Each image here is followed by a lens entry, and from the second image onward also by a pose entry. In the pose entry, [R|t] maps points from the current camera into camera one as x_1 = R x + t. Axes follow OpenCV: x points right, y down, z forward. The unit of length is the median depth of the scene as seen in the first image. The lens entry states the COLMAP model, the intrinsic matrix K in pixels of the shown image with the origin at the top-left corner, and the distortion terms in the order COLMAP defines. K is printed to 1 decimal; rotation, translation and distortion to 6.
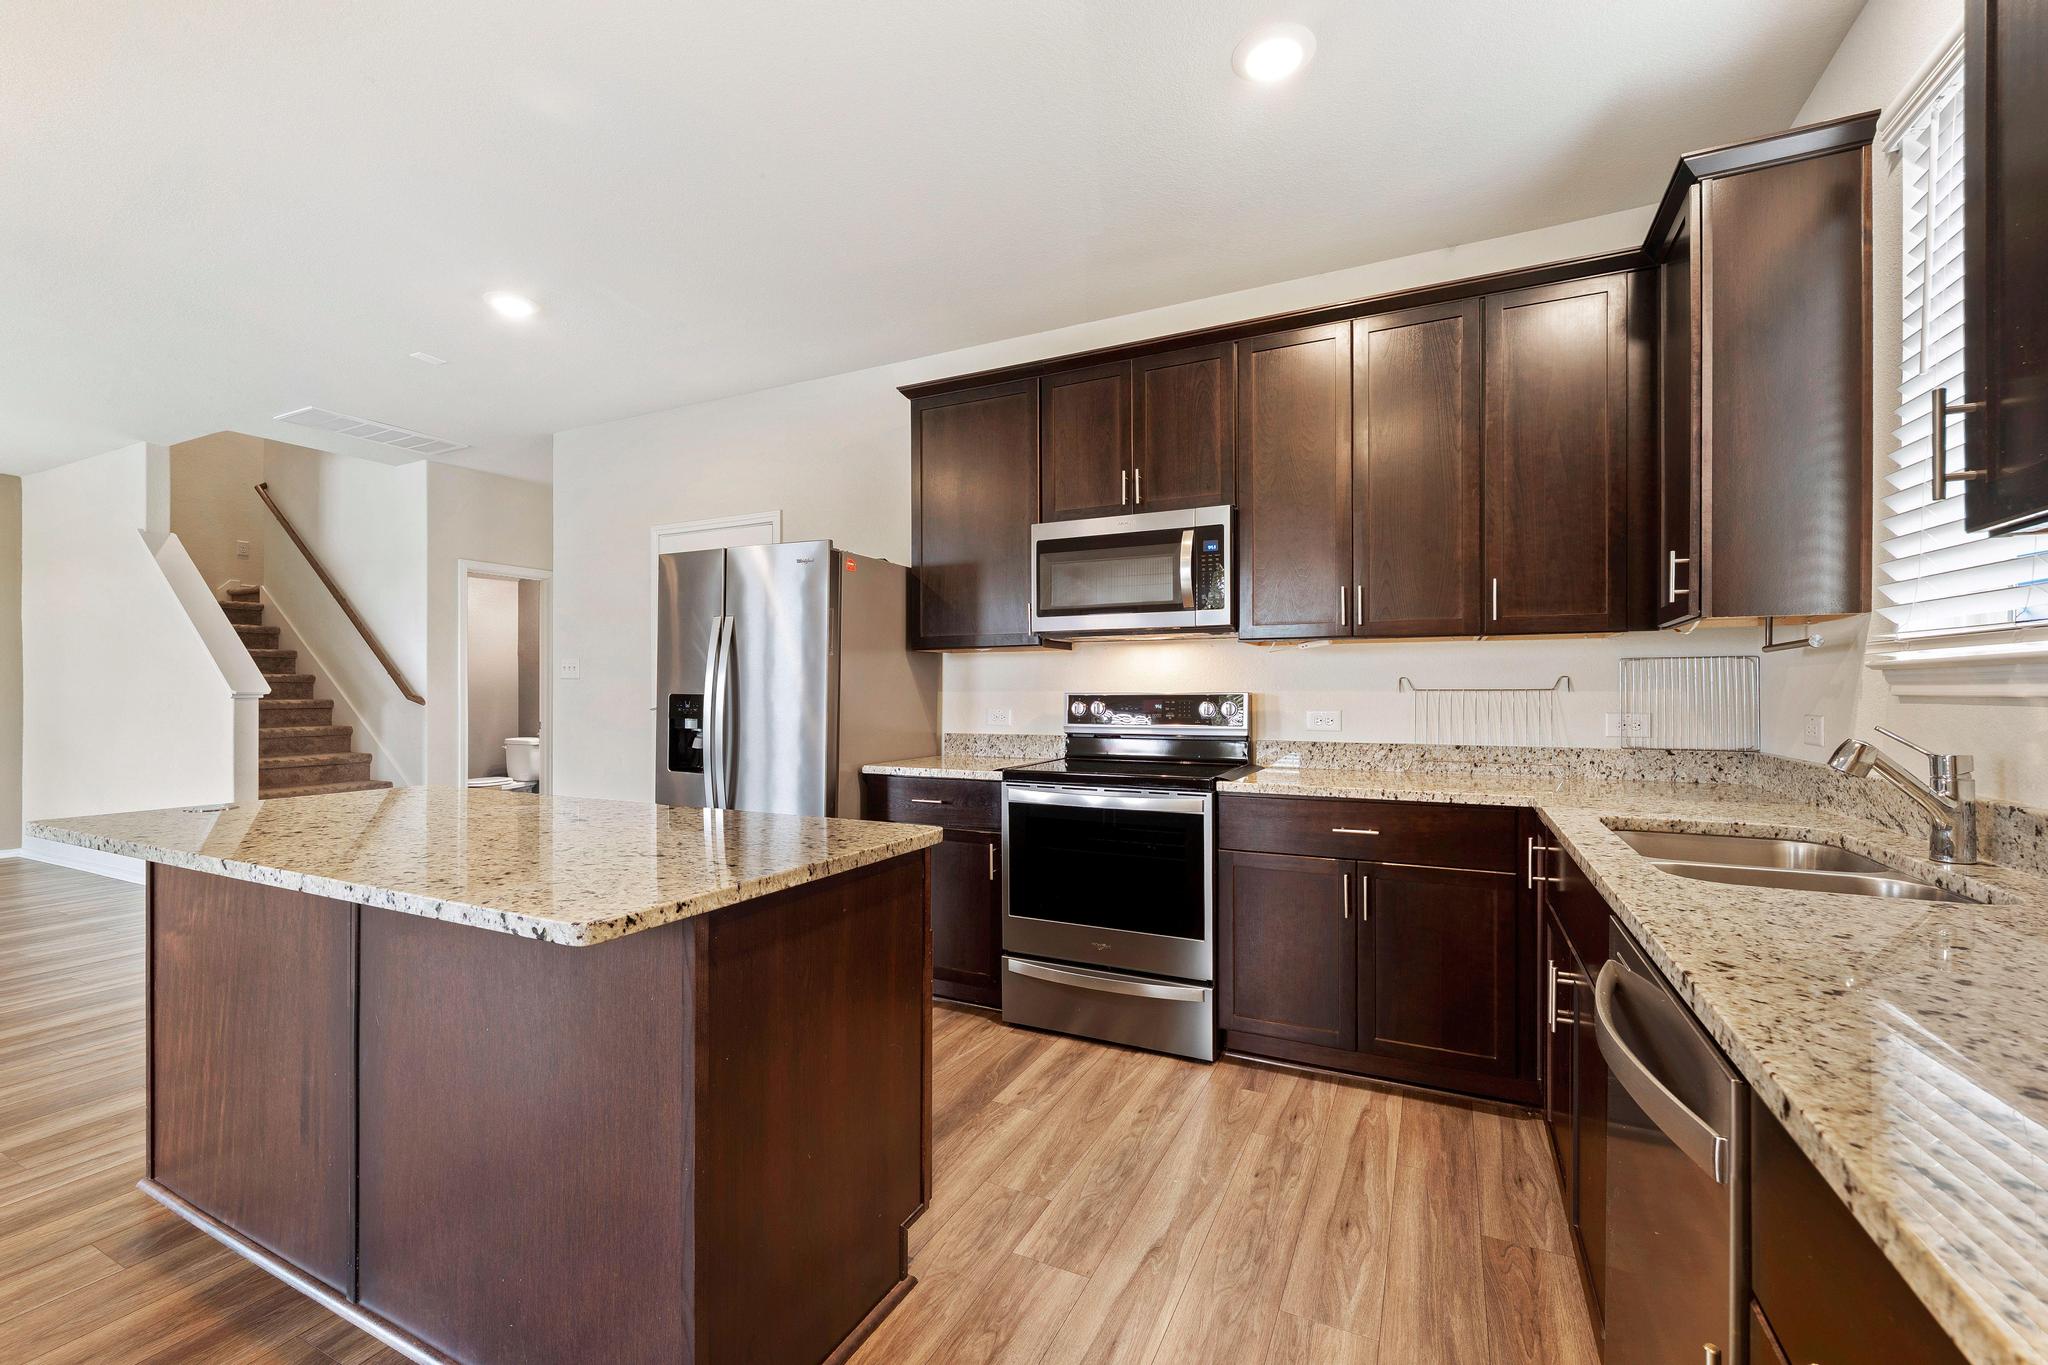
lens RADIAL K [[853.2, 0, 1020.6], [0, 853.2, 683.1], [0, 0, 1]] dist [-0.000449, 0.000264]
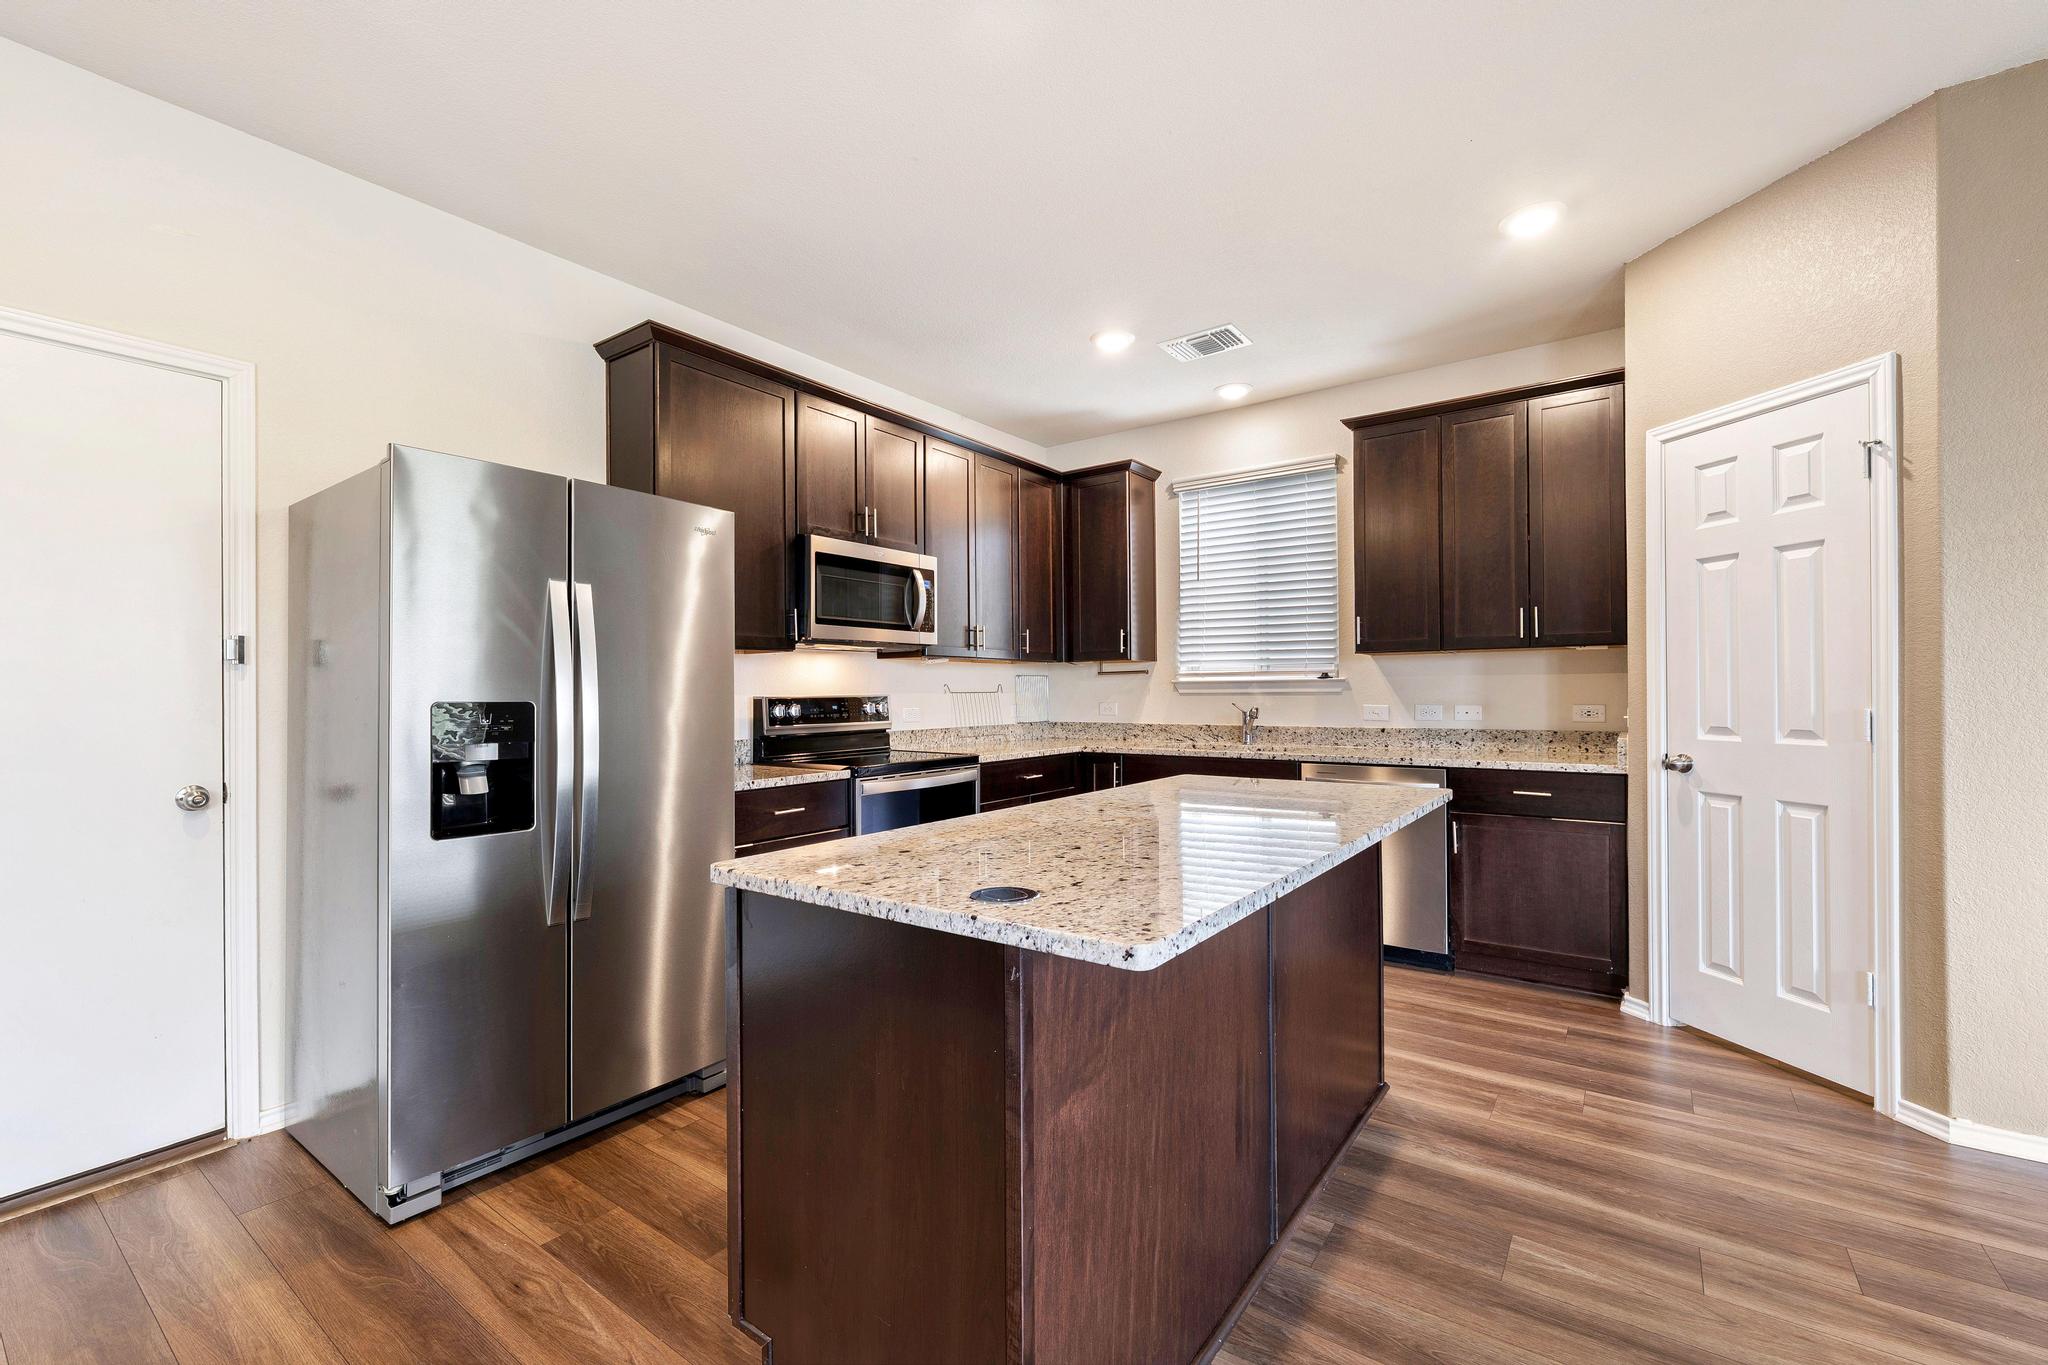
lens RADIAL K [[858.3, 0, 1019.2], [0, 858.3, 689.8], [0, 0, 1]] dist [-0.001120, 0.000124]
pose [[0.165977, 0.002823, 0.986126, -1.148944], [-0.001937, 0.999995, -0.002536, 0.007325], [-0.986128, -0.001490, 0.165982, 0.676469]]
